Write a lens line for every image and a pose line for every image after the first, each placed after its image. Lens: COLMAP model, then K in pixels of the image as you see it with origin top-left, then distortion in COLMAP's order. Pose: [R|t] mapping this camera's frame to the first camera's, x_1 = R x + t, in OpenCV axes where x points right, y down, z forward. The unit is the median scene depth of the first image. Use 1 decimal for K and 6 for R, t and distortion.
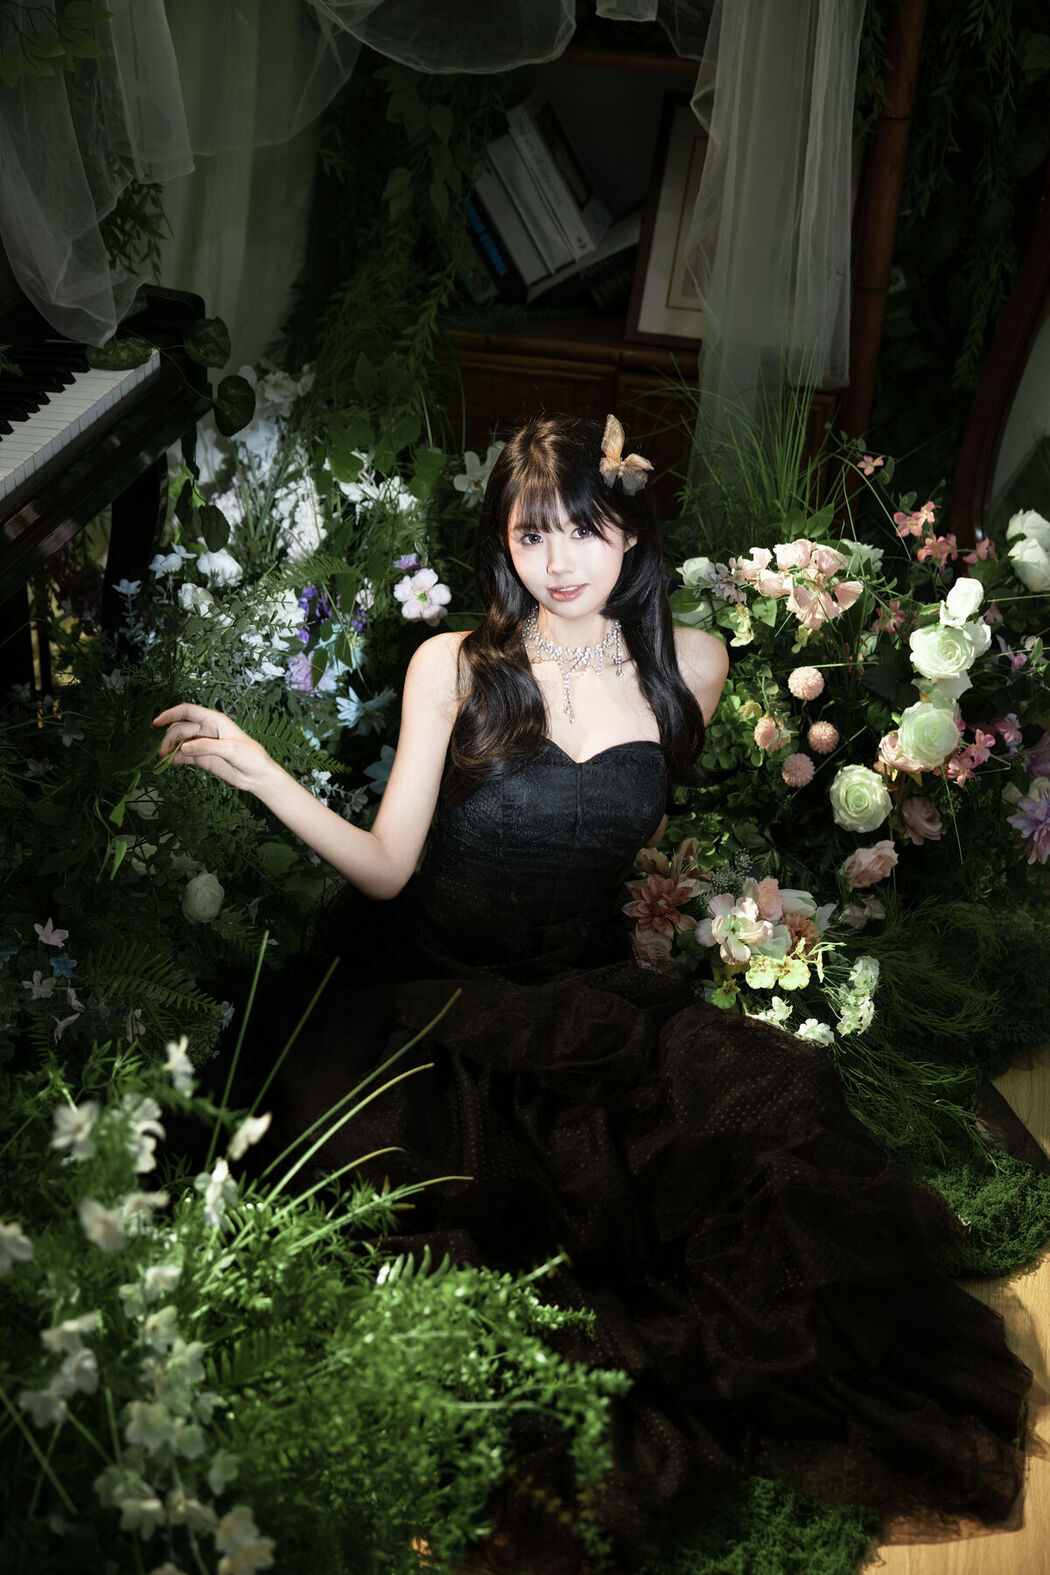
lens RADIAL K [[2454.2, 0, 501.3], [0, 2454.2, 785.1], [0, 0, 1]] dist [0.137573, 0.657255]
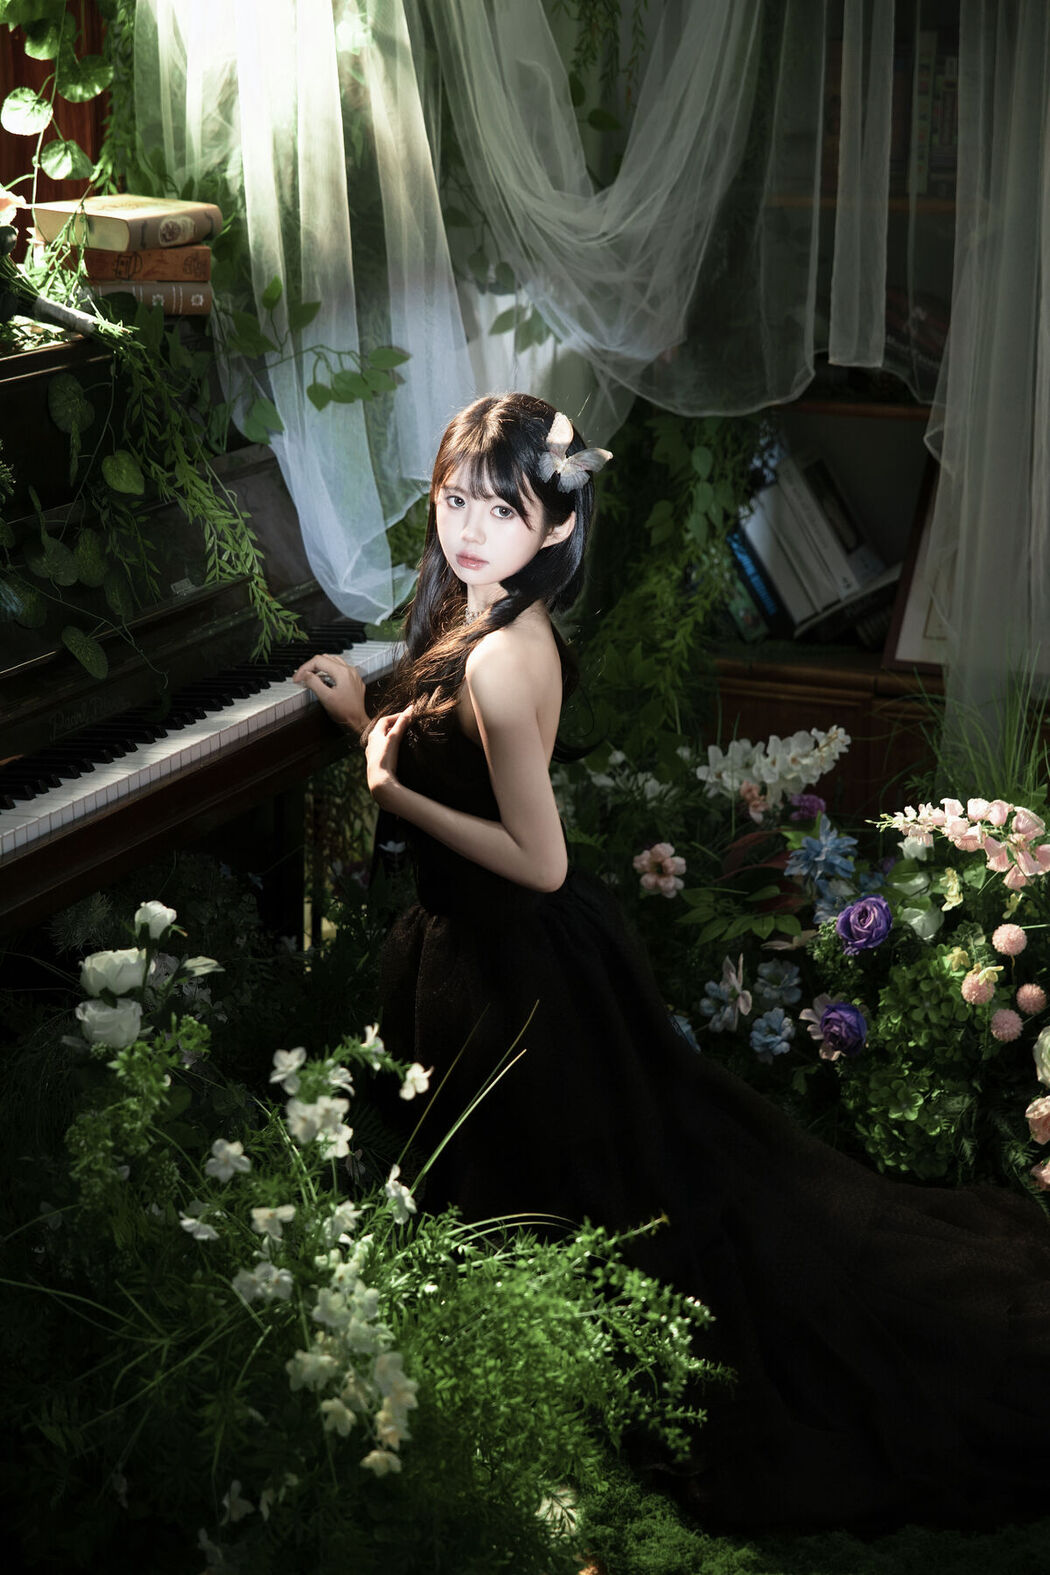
lens RADIAL K [[3877.4, 0, 499.8], [0, 3877.4, 716.9], [0, 0, 1]] dist [1.355103, -27.479731]
pose [[0.986559, 0.011770, -0.162979, 0.180854], [-0.056088, 0.961197, -0.270100, 0.333317], [0.153476, 0.275610, 0.948938, -0.664178]]
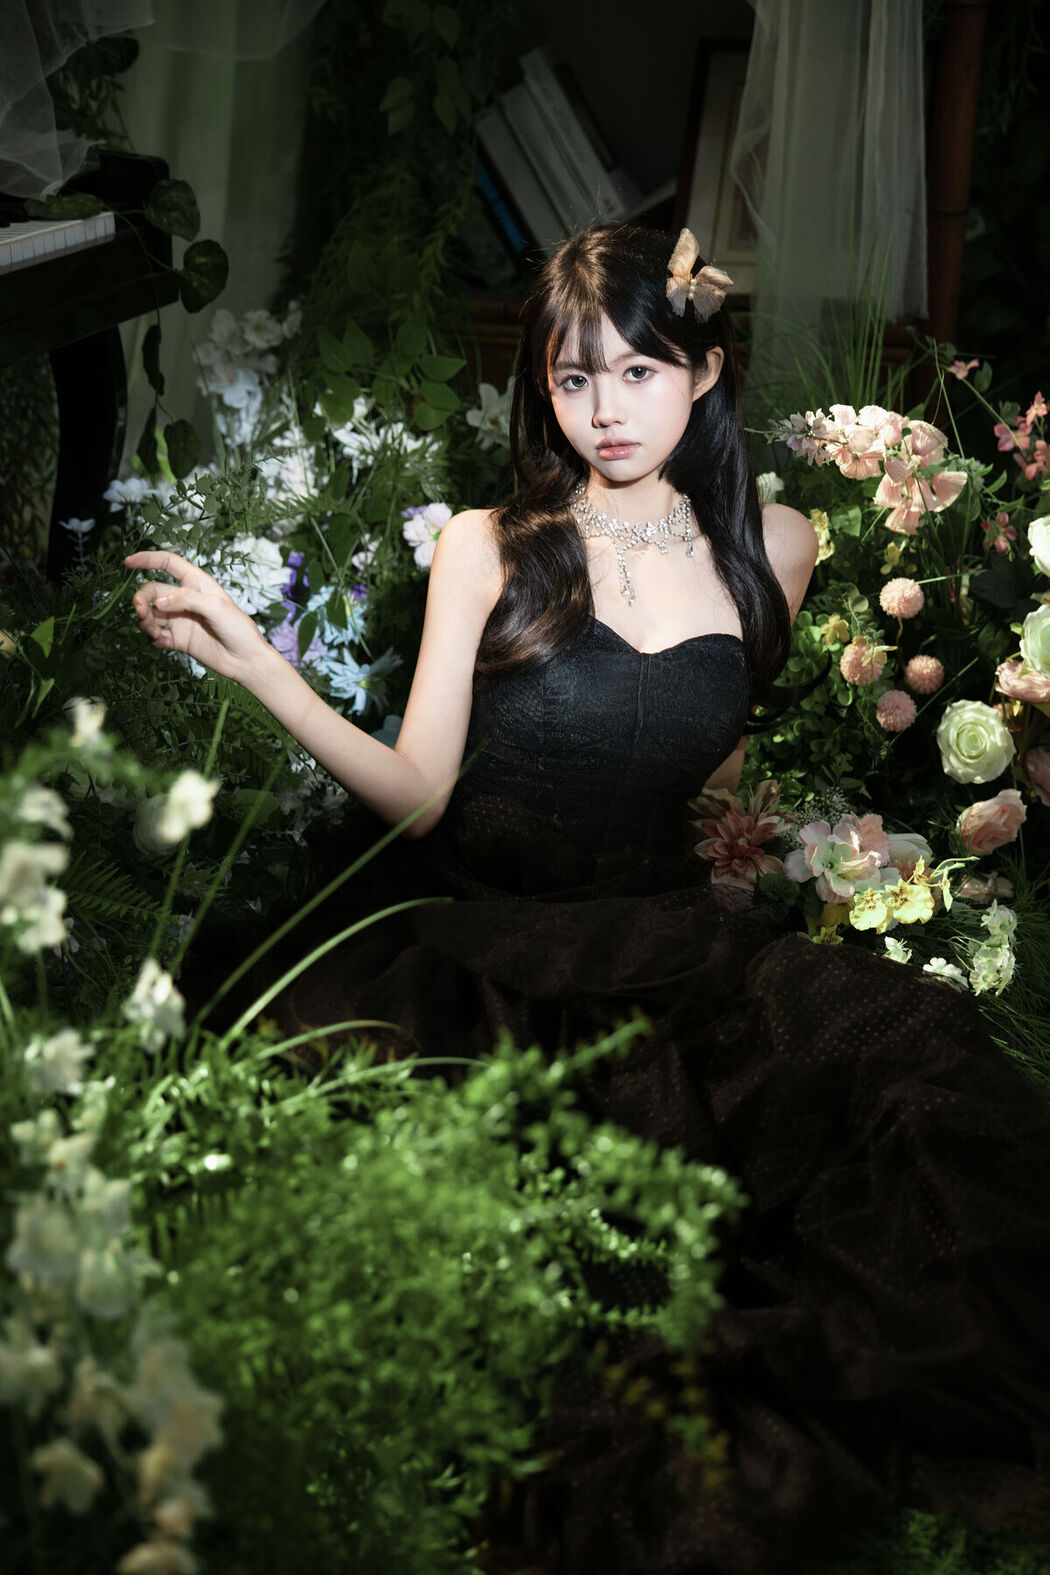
lens RADIAL K [[2454.2, 0, 501.3], [0, 2454.2, 785.1], [0, 0, 1]] dist [0.137573, 0.657255]
pose [[0.999788, -0.020208, -0.004074, -0.007150], [0.018996, 0.979883, -0.198668, 0.177836], [0.008007, 0.198549, 0.980058, 0.204923]]
